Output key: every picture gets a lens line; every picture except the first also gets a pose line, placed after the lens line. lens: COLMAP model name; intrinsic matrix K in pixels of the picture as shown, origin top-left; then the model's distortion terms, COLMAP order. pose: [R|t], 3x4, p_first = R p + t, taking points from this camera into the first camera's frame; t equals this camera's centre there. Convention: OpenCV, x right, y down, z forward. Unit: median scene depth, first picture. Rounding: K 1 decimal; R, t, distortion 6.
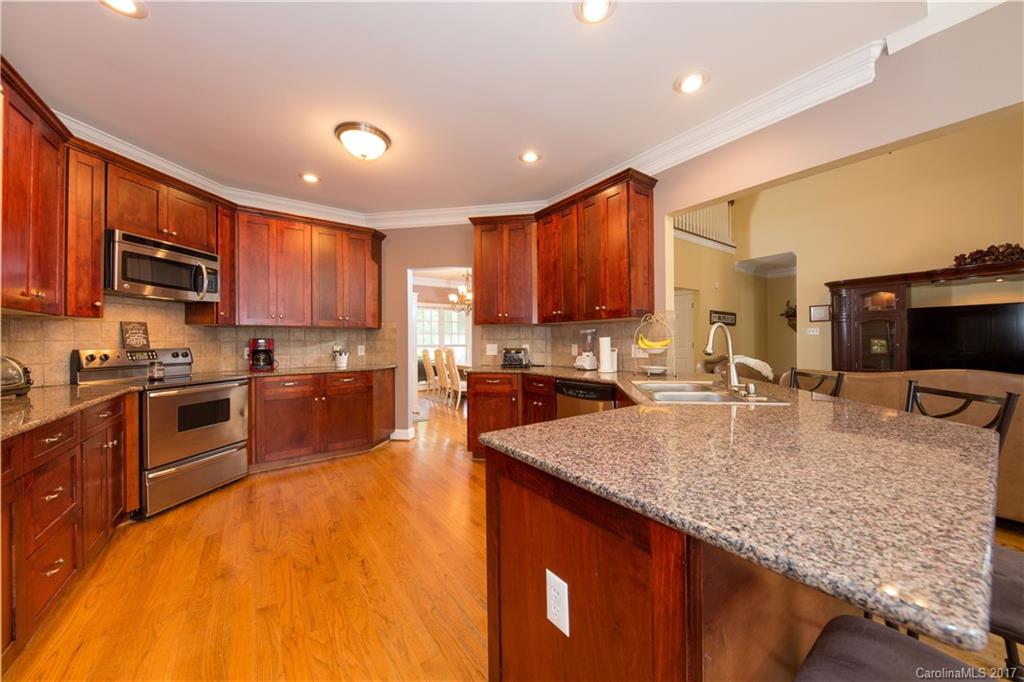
lens RADIAL K [[356.4, 0, 514.7], [0, 356.4, 340.6], [0, 0, 1]] dist [0.000970, 0.000016]
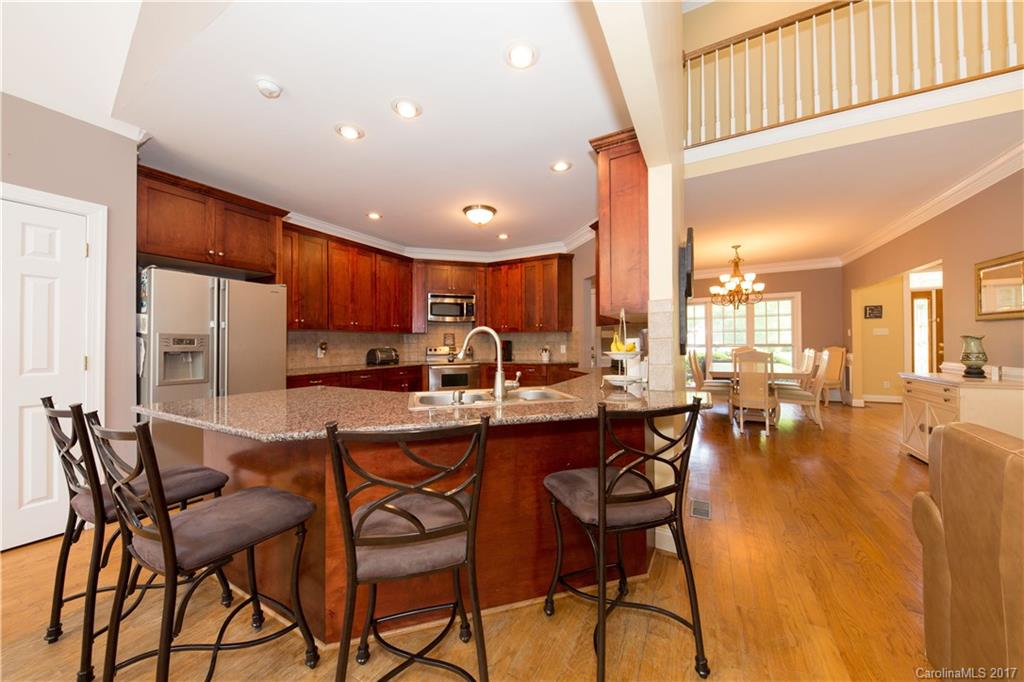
lens RADIAL K [[356.4, 0, 512.9], [0, 356.4, 340.0], [0, 0, 1]] dist [0.000970, 0.000016]
pose [[0.432052, -0.006018, -0.901829, 0.902922], [0.009029, 0.999956, -0.002347, -0.005917], [0.901804, -0.007129, 0.432087, 0.400880]]
